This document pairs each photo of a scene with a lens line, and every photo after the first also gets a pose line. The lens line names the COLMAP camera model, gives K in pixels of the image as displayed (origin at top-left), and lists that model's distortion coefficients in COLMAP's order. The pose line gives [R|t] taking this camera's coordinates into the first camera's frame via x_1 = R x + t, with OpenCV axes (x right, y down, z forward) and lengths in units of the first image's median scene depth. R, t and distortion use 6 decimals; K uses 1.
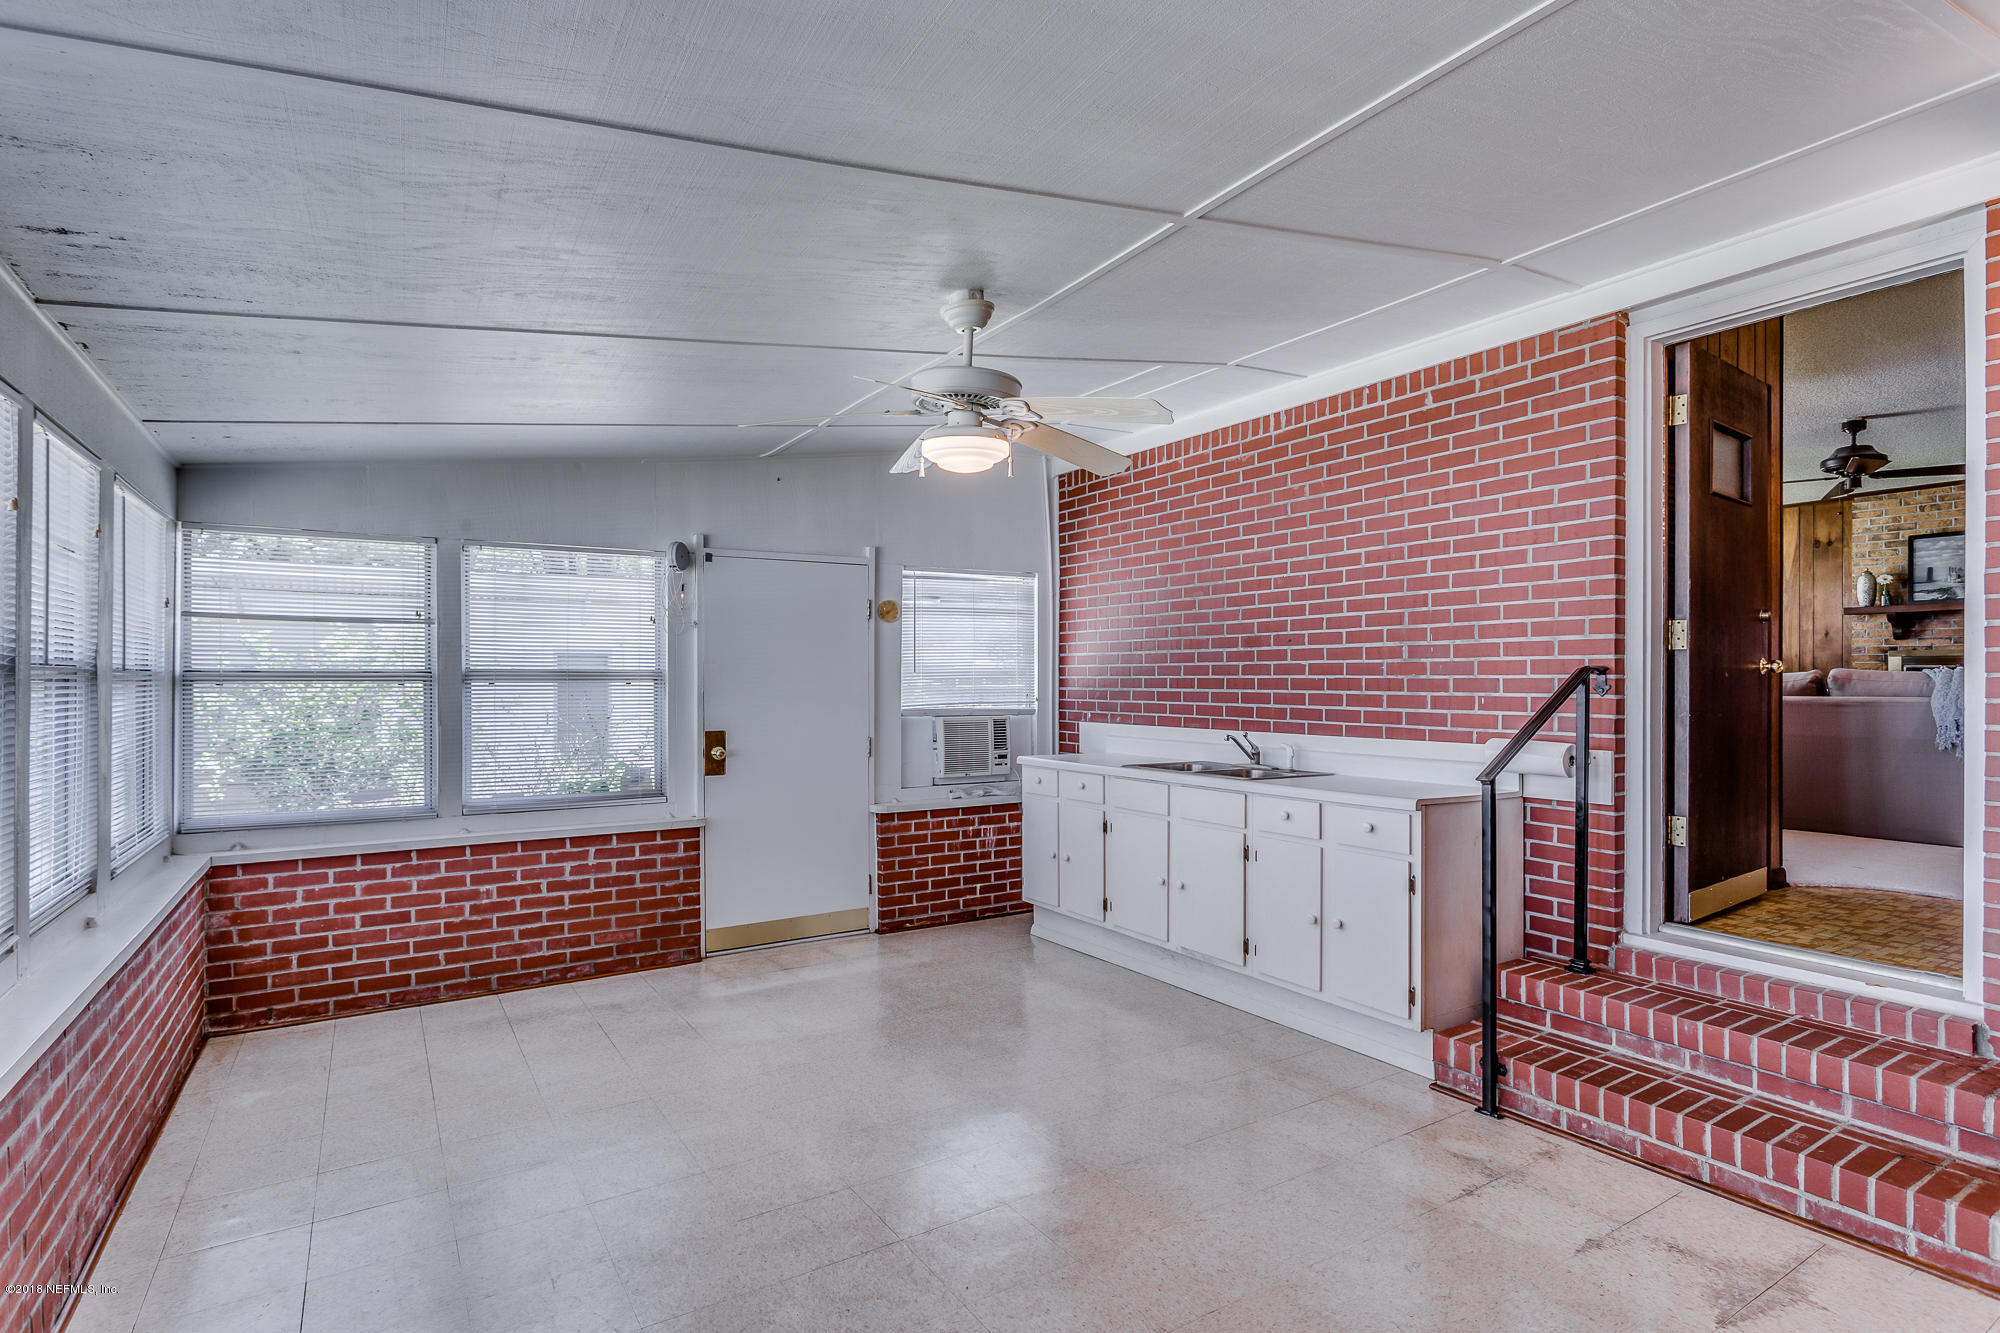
lens RADIAL K [[995.6, 0, 1003.9], [0, 995.6, 680.8], [0, 0, 1]] dist [-0.001467, 0.000426]
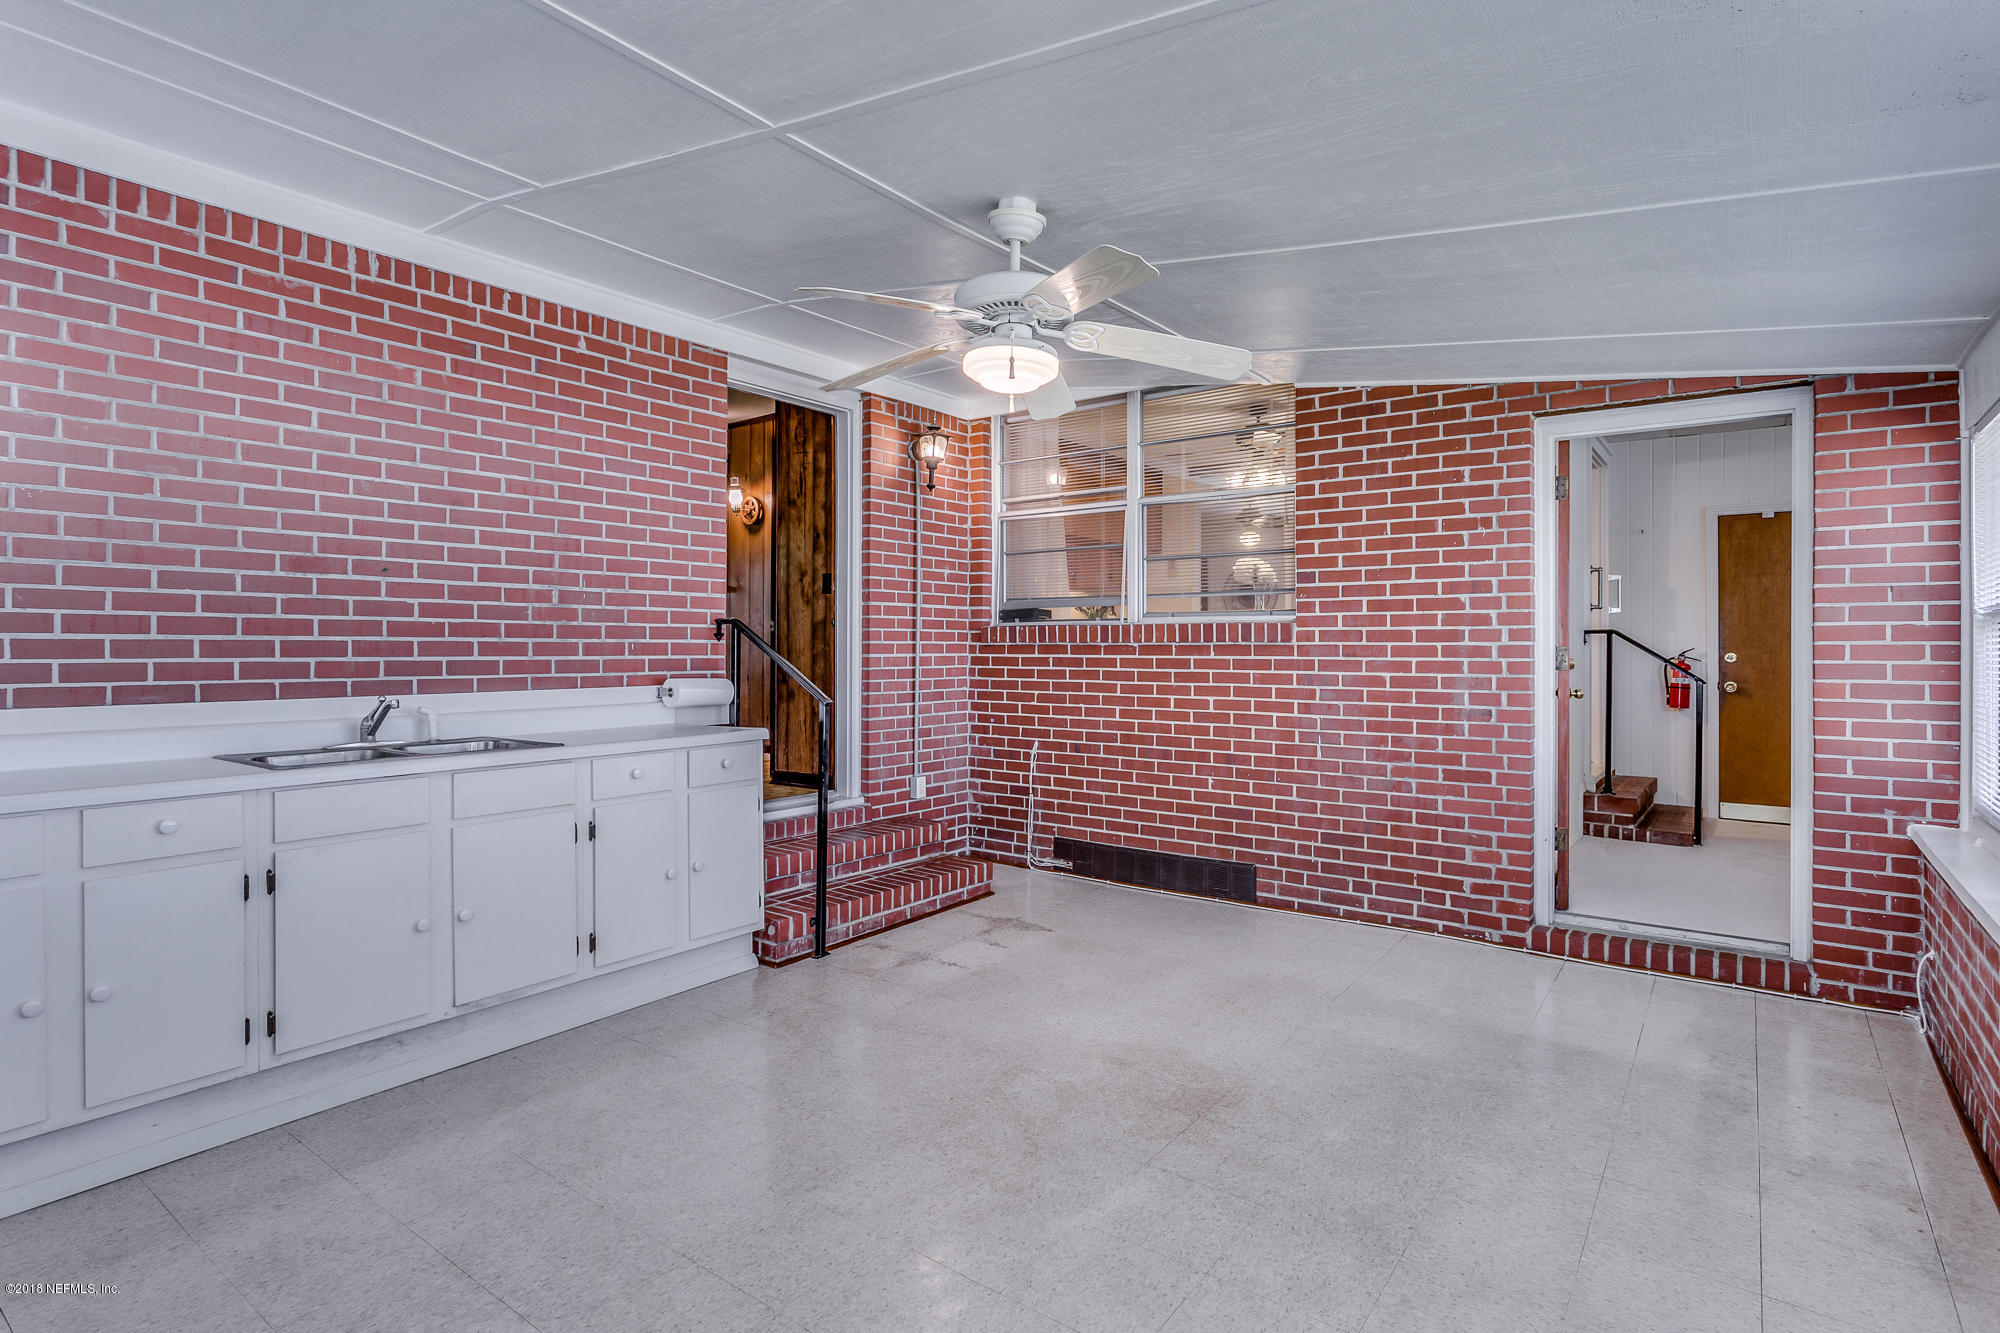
lens RADIAL K [[1012.6, 0, 974.4], [0, 1012.6, 643.0], [0, 0, 1]] dist [-0.009778, 0.000890]
pose [[-0.337738, 0.002364, 0.941237, -0.653093], [-0.001597, 0.999994, -0.003085, 0.018048], [-0.941239, -0.002545, -0.337732, 0.974171]]
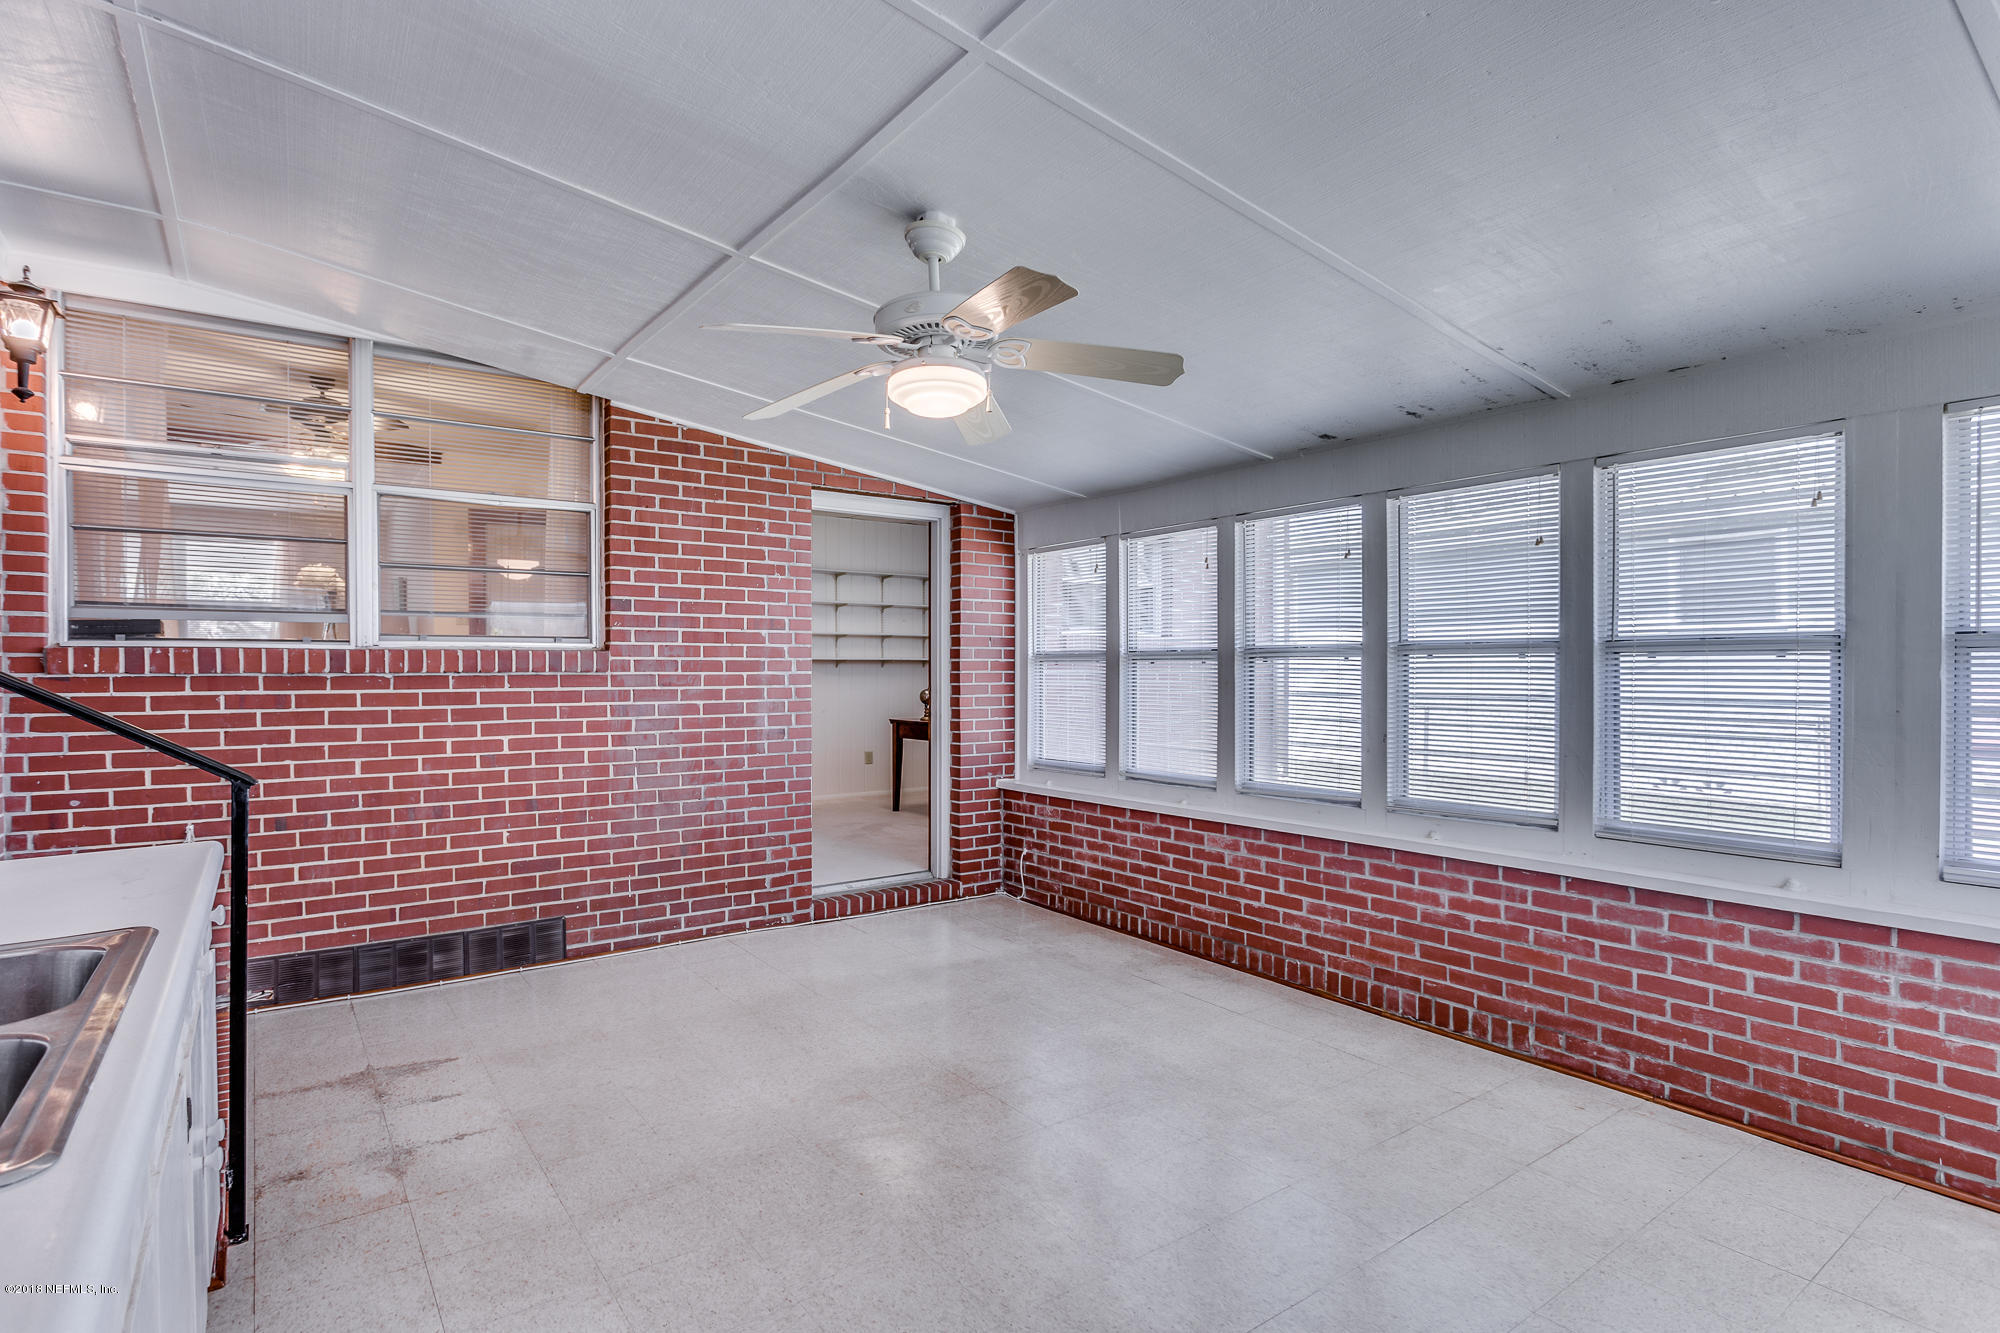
lens RADIAL K [[1006.5, 0, 1002.4], [0, 1006.5, 679.4], [0, 0, 1]] dist [-0.011893, 0.001918]
pose [[-0.997723, 0.002513, -0.067398, -0.025134], [0.001902, 0.999956, 0.009136, 0.011641], [0.067418, 0.008987, -0.997684, 1.371163]]
